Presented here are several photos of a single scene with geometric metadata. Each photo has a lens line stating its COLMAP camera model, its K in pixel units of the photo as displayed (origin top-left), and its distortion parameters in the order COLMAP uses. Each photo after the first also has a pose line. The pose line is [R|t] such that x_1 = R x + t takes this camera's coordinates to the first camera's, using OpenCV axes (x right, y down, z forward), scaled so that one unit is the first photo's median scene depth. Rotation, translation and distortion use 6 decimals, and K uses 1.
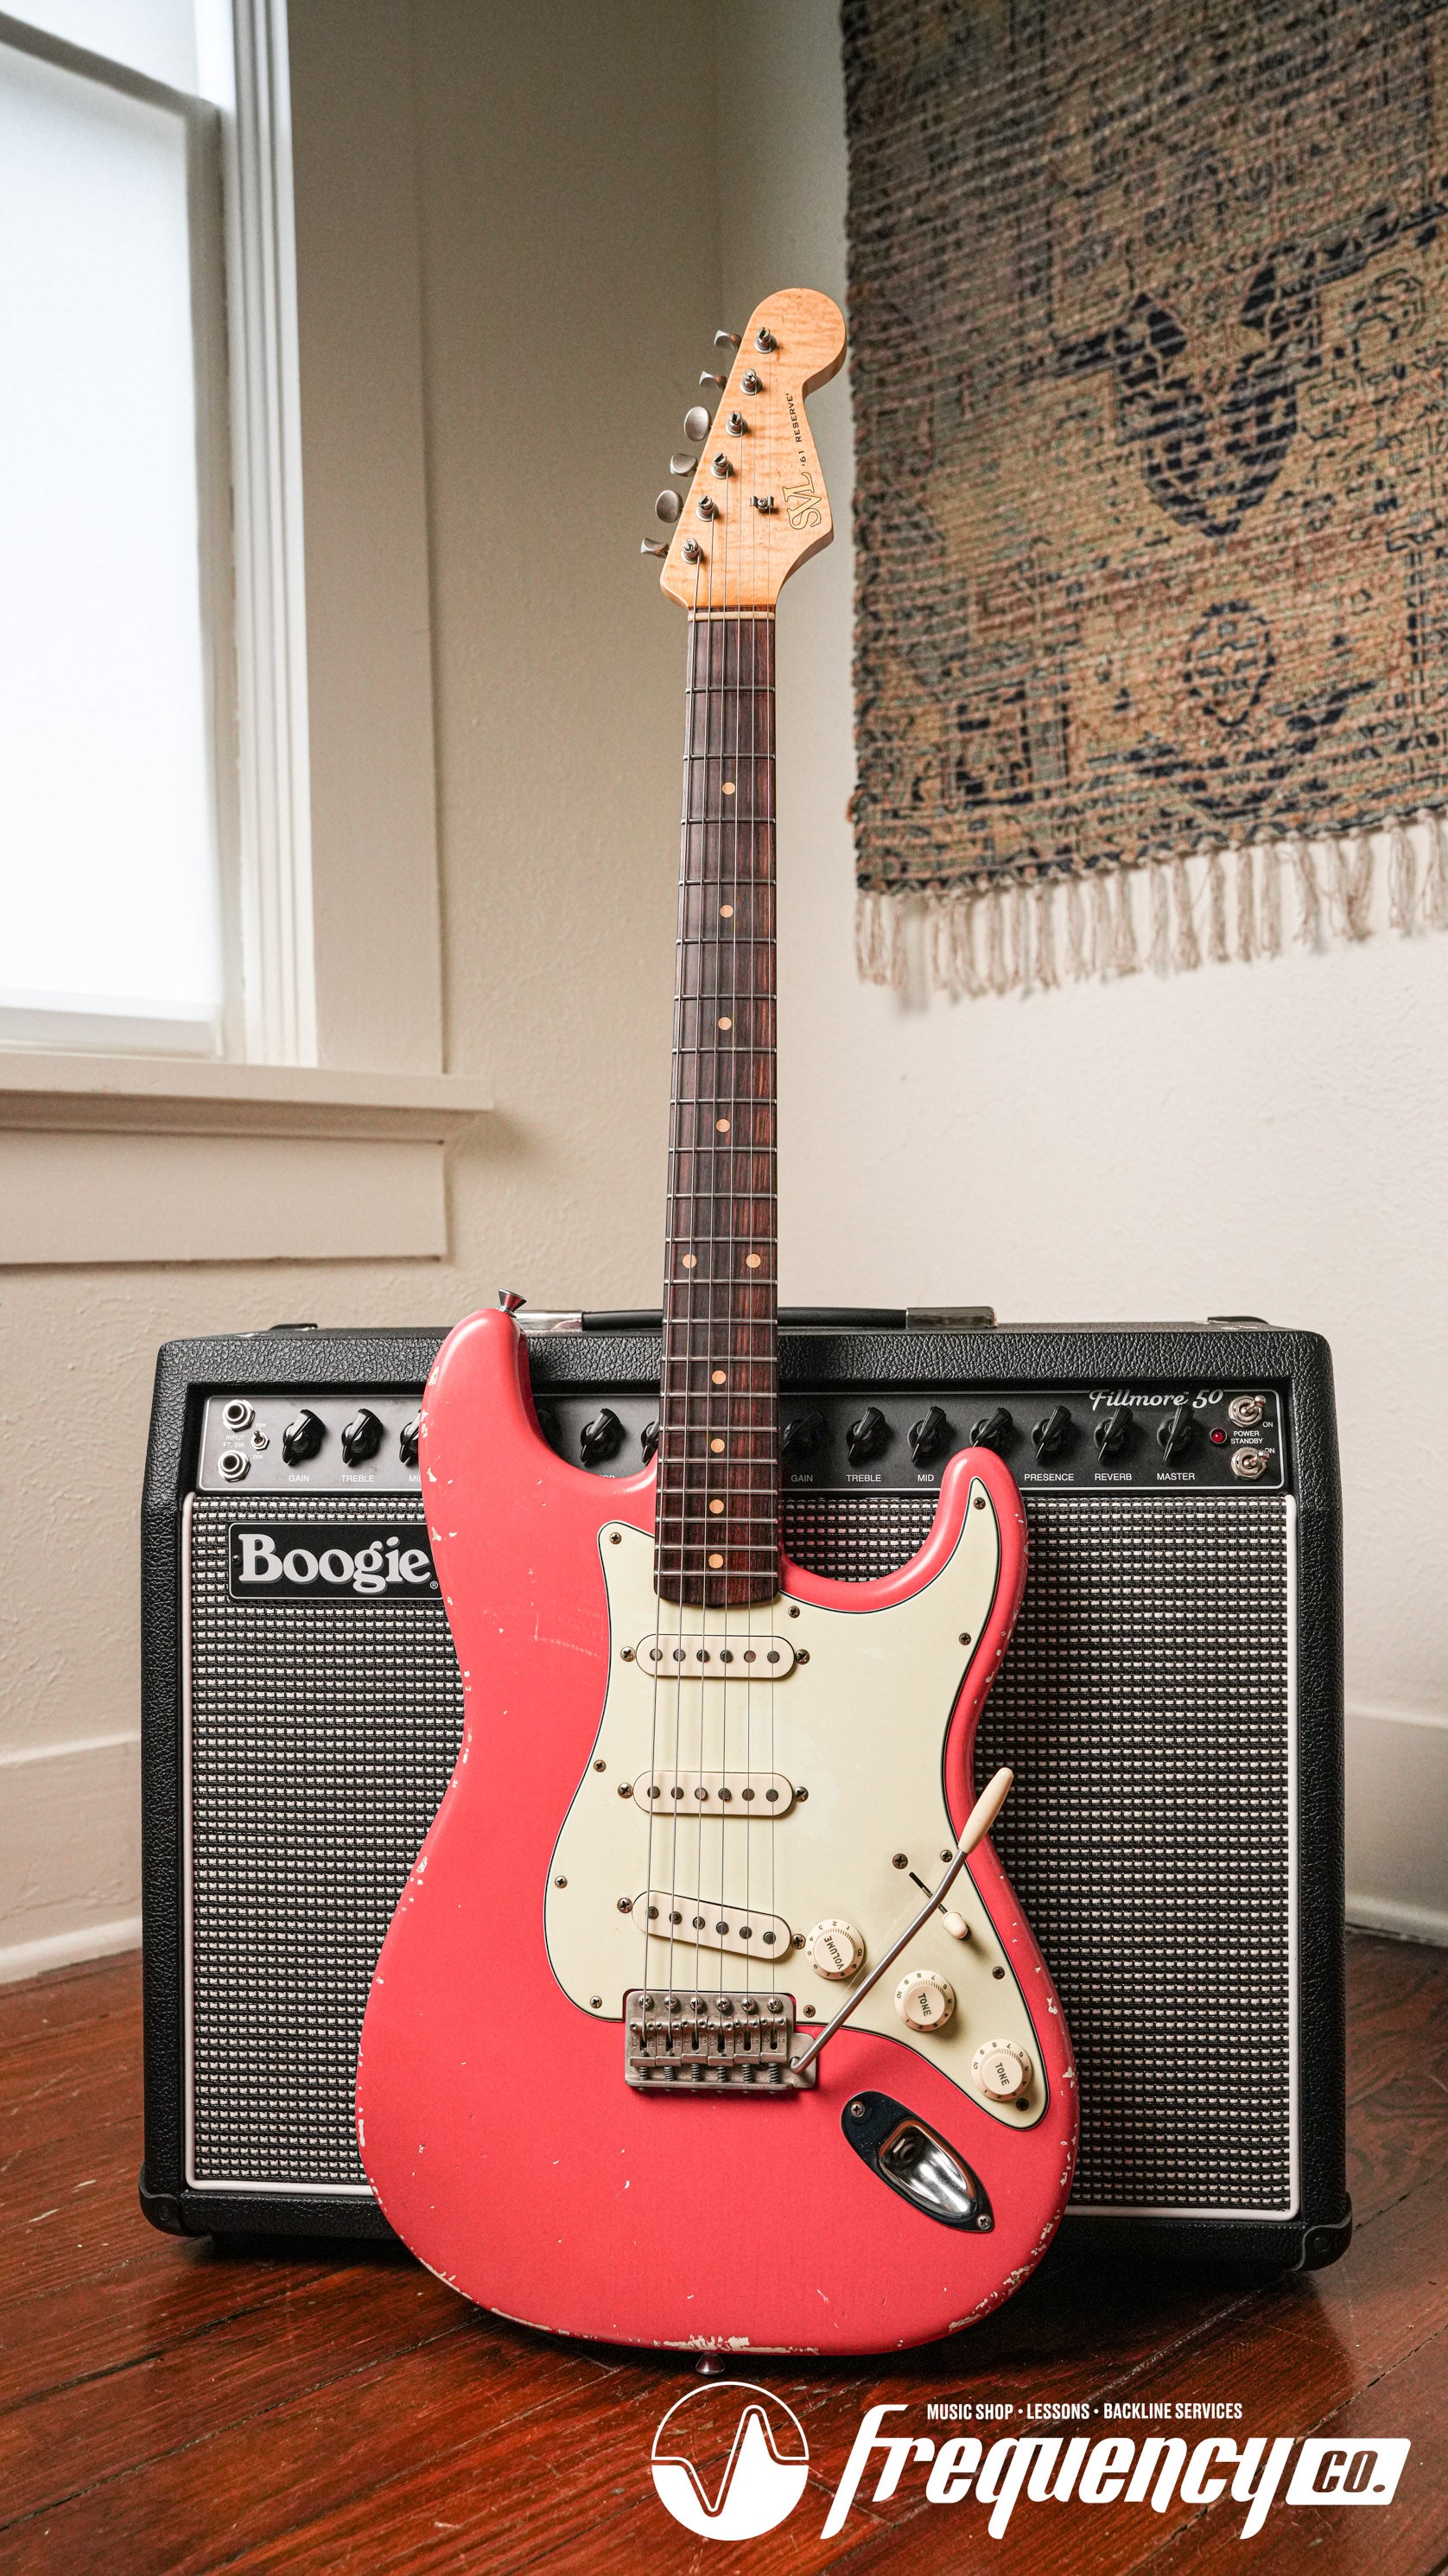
lens RADIAL K [[2206.8, 0, 729.7], [0, 2206.8, 1294.9], [0, 0, 1]] dist [-0.128140, 0.138670]
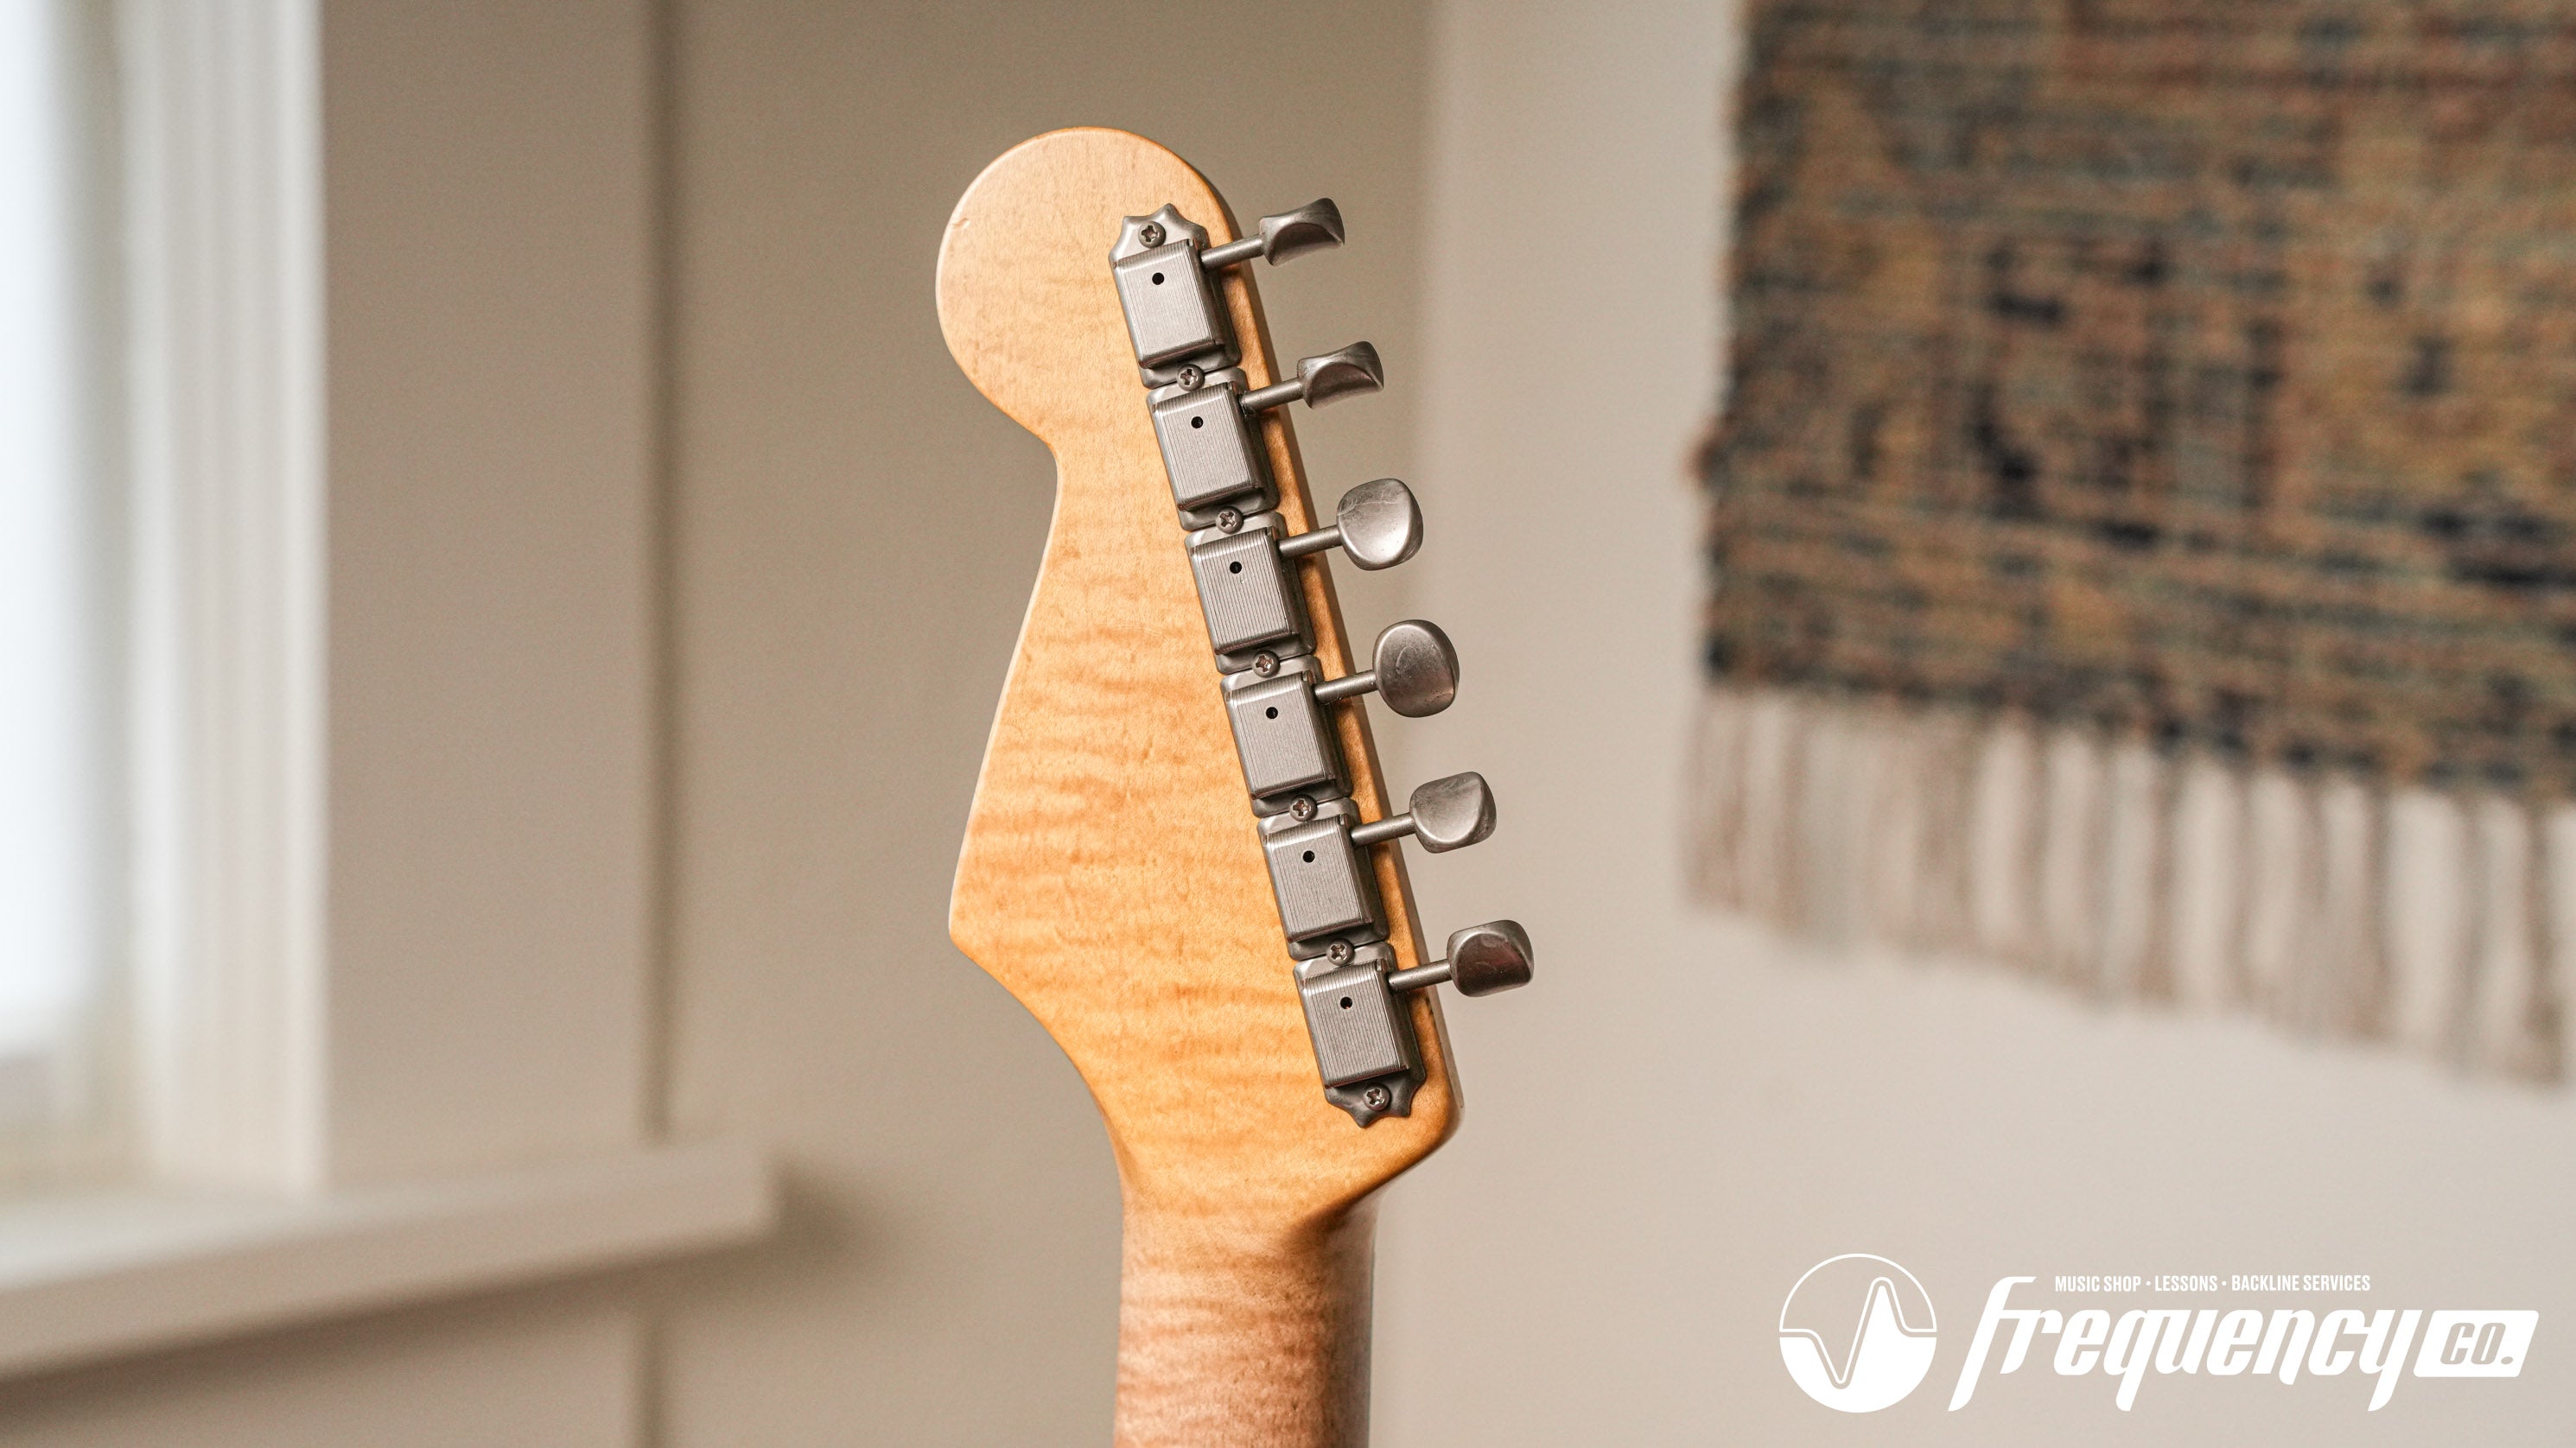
lens RADIAL K [[4470.9, 0, 1288.0], [0, 4470.9, 724.0], [0, 0, 1]] dist [0.095462, 1.088905]
pose [[0.997700, 0.062818, -0.025460, 0.005609], [-0.059174, 0.990415, 0.124808, -0.328736], [0.033056, -0.123015, 0.991854, 0.219157]]
